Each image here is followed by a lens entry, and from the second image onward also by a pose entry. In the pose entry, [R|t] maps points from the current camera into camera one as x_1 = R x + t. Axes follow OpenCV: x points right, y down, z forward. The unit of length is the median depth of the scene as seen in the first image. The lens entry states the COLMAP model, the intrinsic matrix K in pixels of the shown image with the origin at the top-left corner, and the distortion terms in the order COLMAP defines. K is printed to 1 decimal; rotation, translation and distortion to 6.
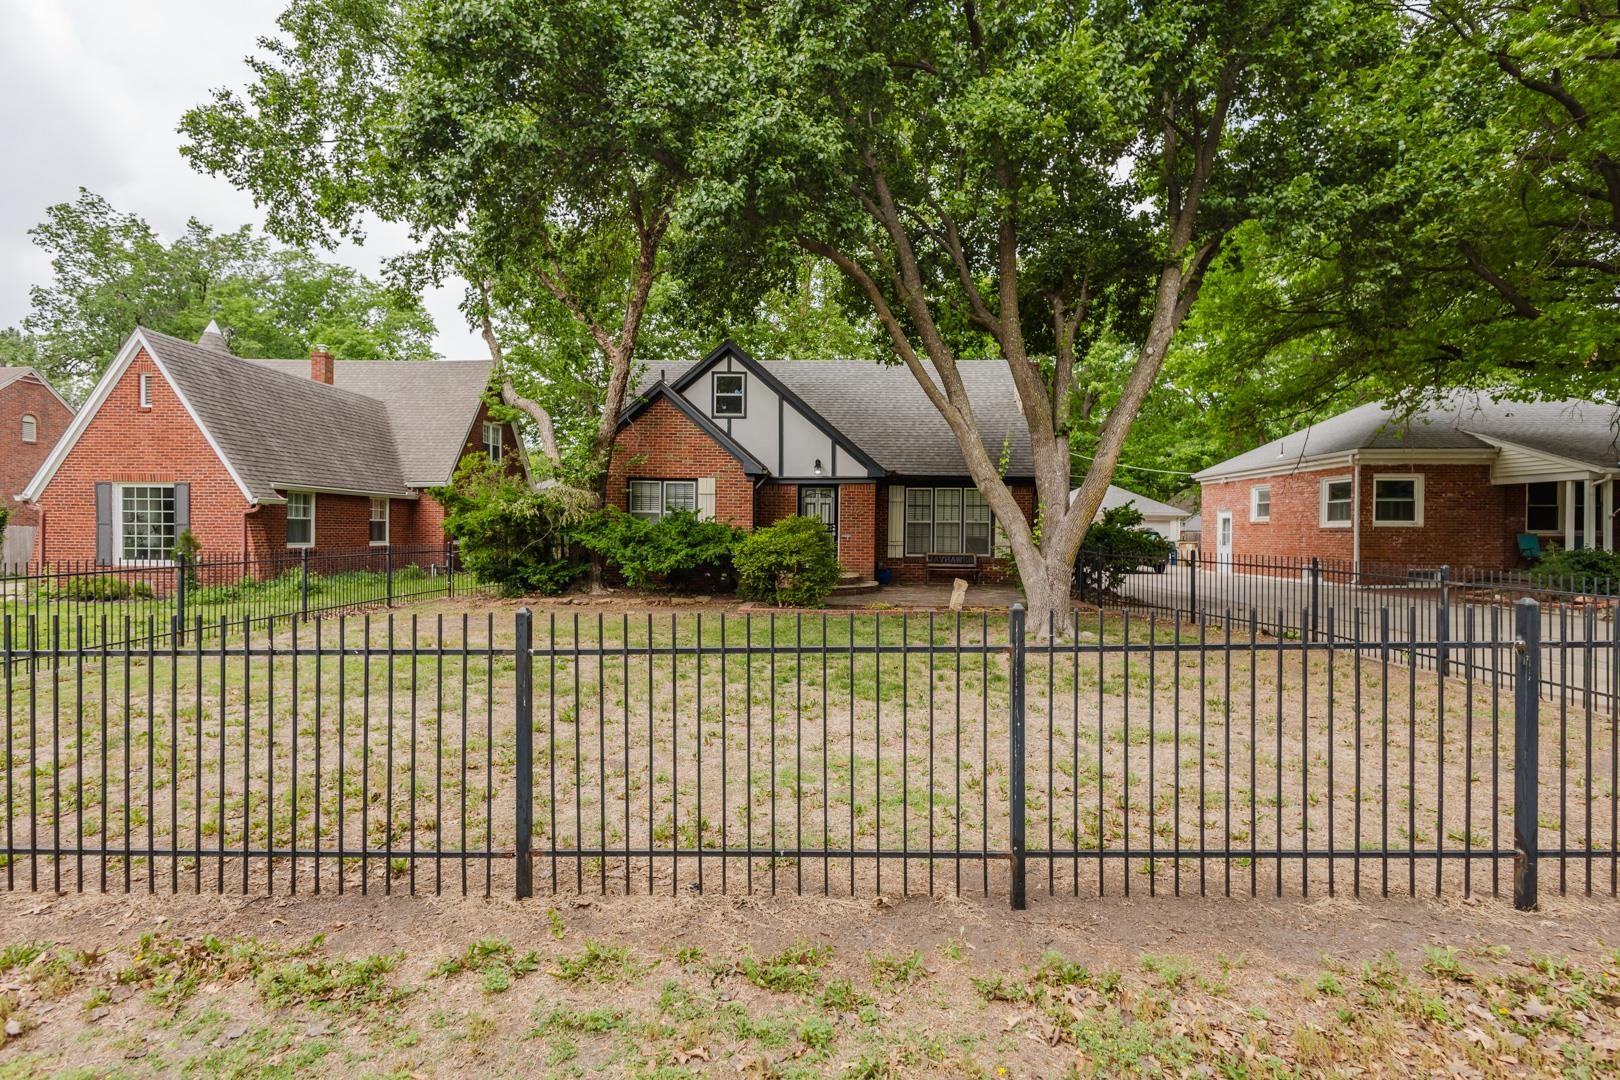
lens RADIAL K [[744.8, 0, 810.0], [0, 744.8, 540.0], [0, 0, 1]] dist [0.020405, -0.009325]
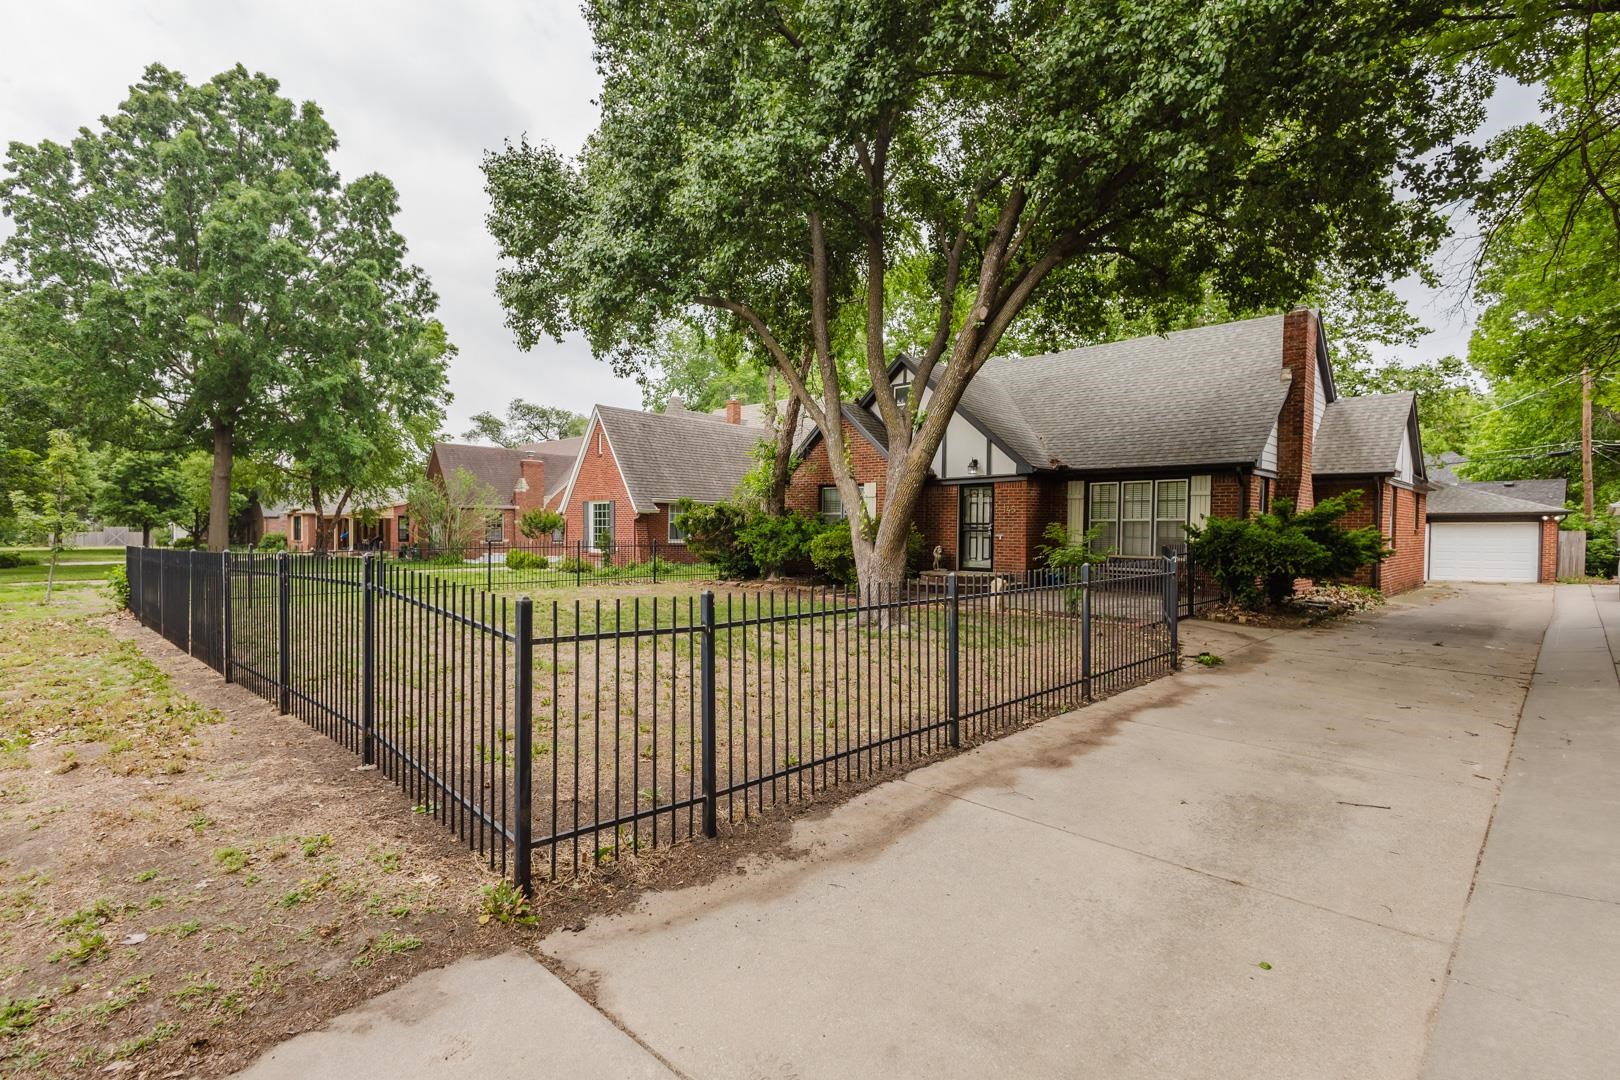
lens RADIAL K [[787.0, 0, 810.0], [0, 787.0, 540.0], [0, 0, 1]] dist [0.023696, -0.000051]
pose [[0.740804, 0.006314, -0.671691, 0.560043], [-0.014231, 0.999879, -0.006297, 0.010794], [0.671570, 0.014224, 0.740804, 0.063448]]
